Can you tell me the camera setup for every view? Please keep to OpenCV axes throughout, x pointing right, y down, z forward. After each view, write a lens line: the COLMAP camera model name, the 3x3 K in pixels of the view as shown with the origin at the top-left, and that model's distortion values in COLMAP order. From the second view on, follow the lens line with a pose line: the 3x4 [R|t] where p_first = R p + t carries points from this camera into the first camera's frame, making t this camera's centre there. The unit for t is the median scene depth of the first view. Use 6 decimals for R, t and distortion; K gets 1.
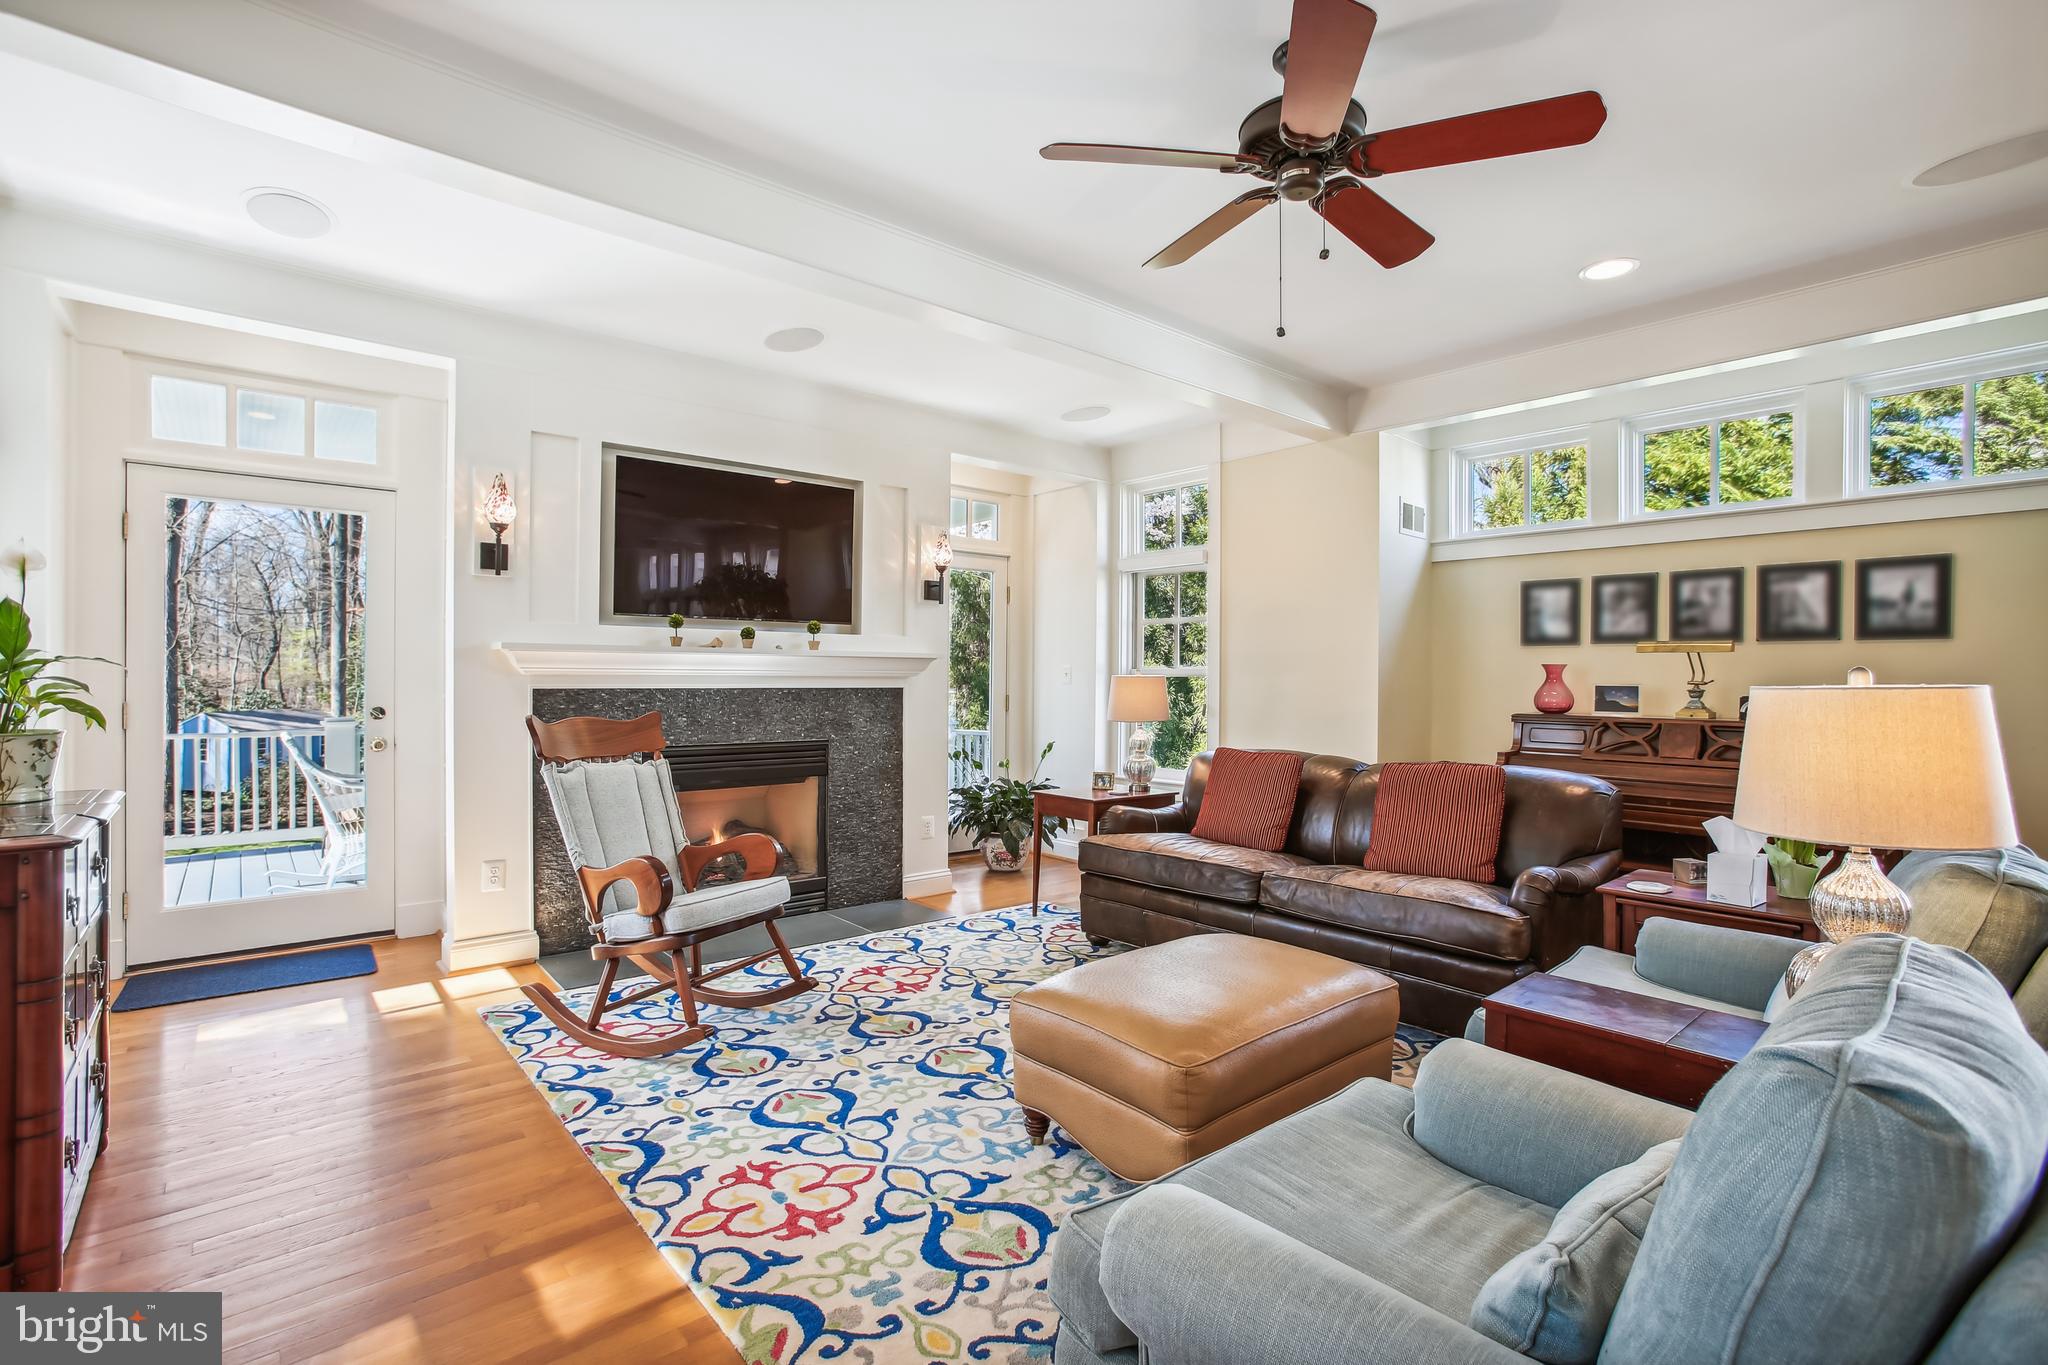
lens RADIAL K [[953.7, 0, 1027.3], [0, 953.7, 685.9], [0, 0, 1]] dist [-0.067936, 0.033432]
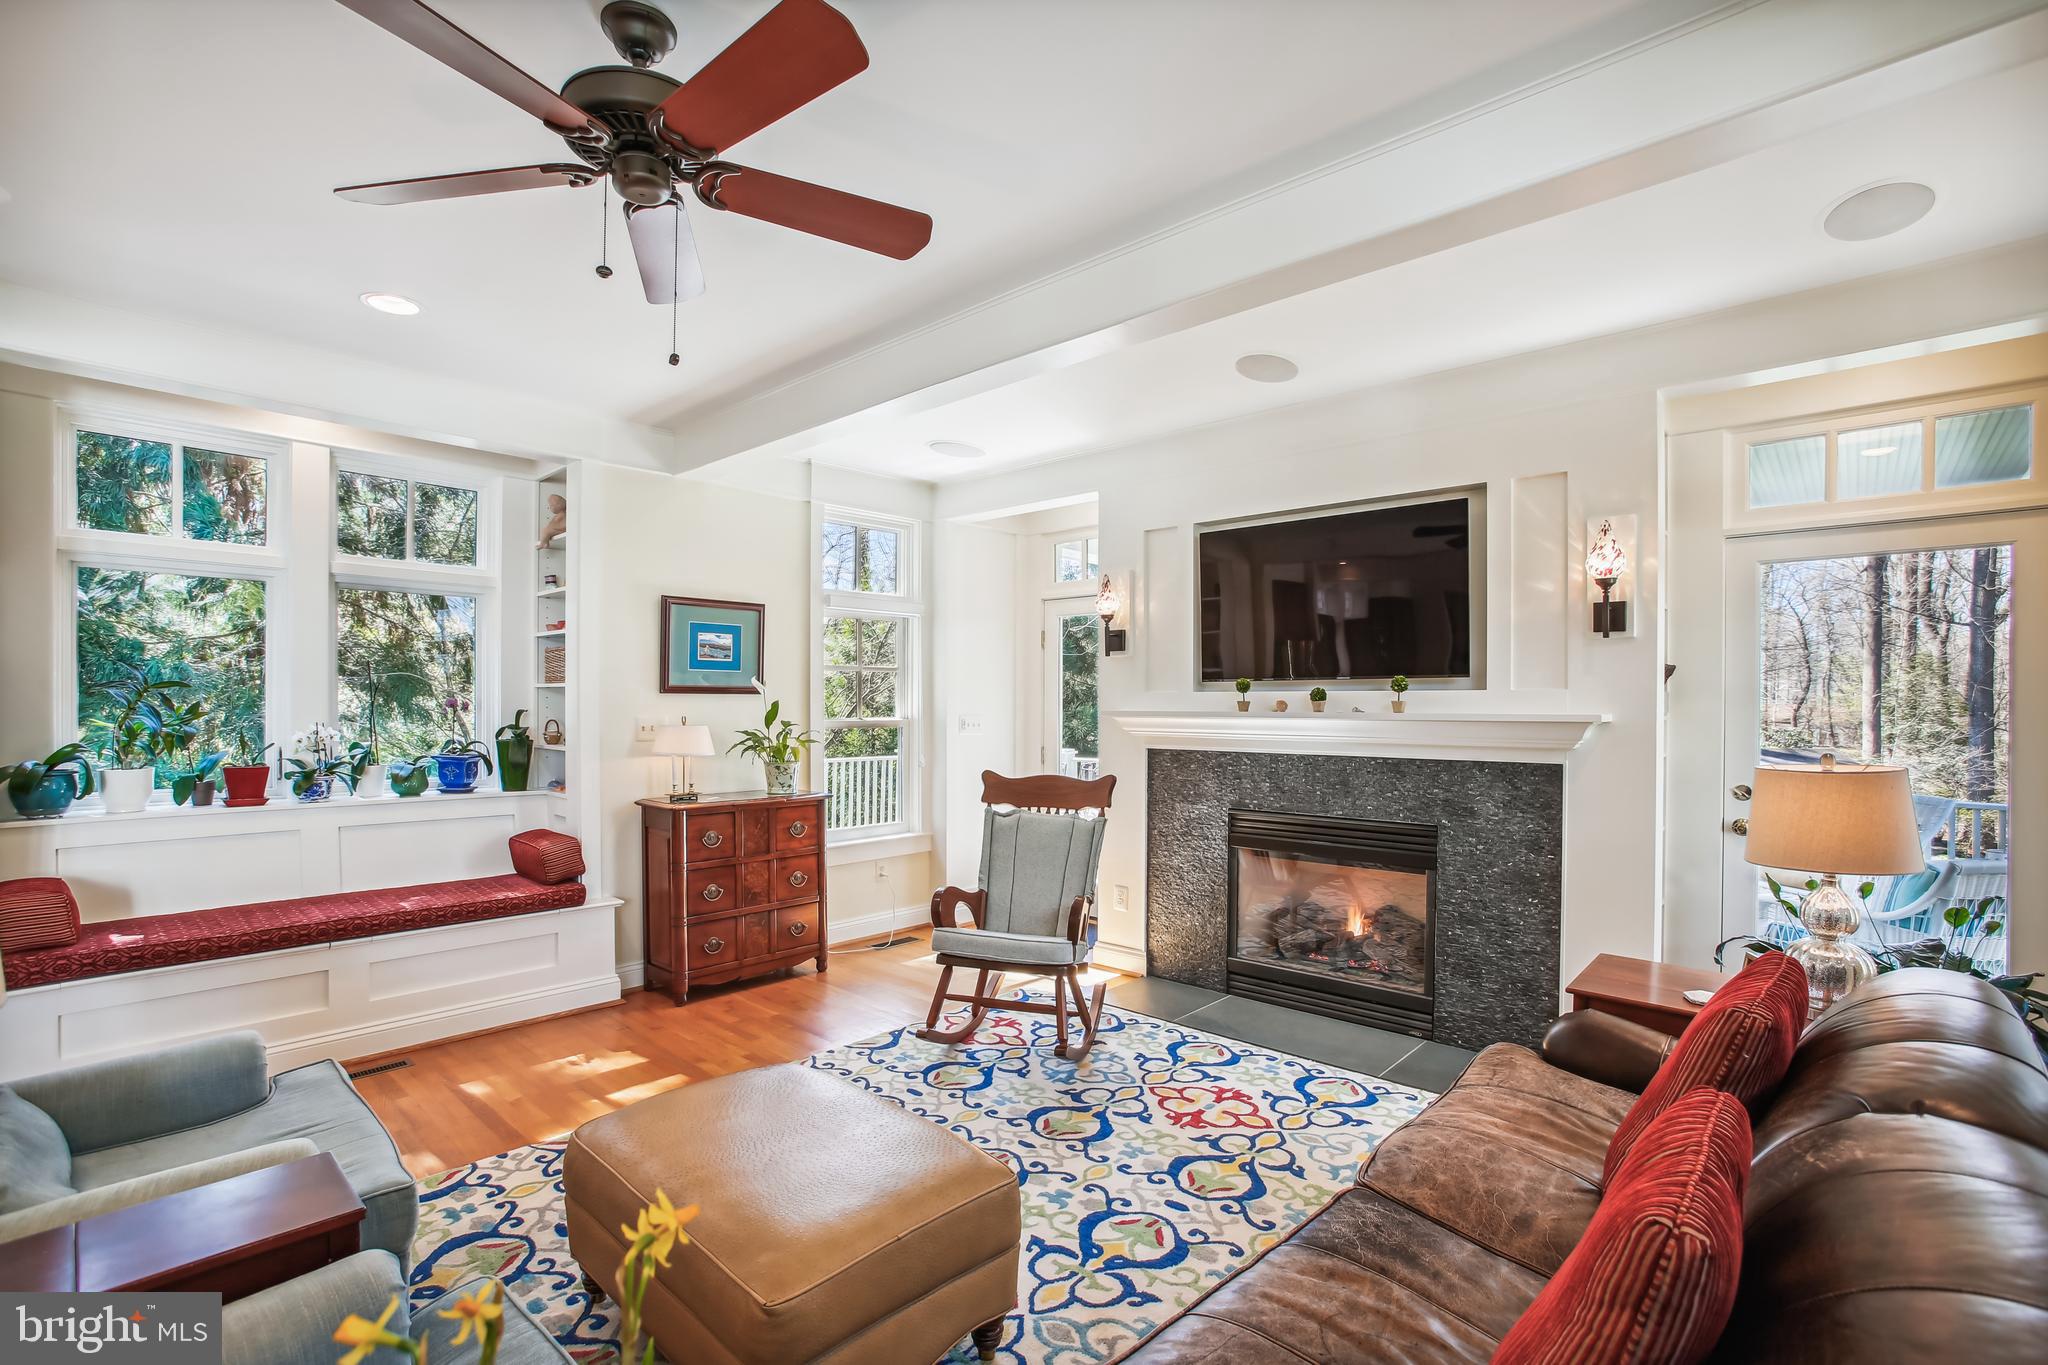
lens RADIAL K [[951.0, 0, 1016.0], [0, 951.0, 709.2], [0, 0, 1]] dist [-0.064805, 0.000110]
pose [[0.101131, -0.001925, -0.994871, 0.643760], [-0.012160, 0.999921, -0.003170, -0.040102], [0.994799, 0.012419, 0.101099, 0.704515]]
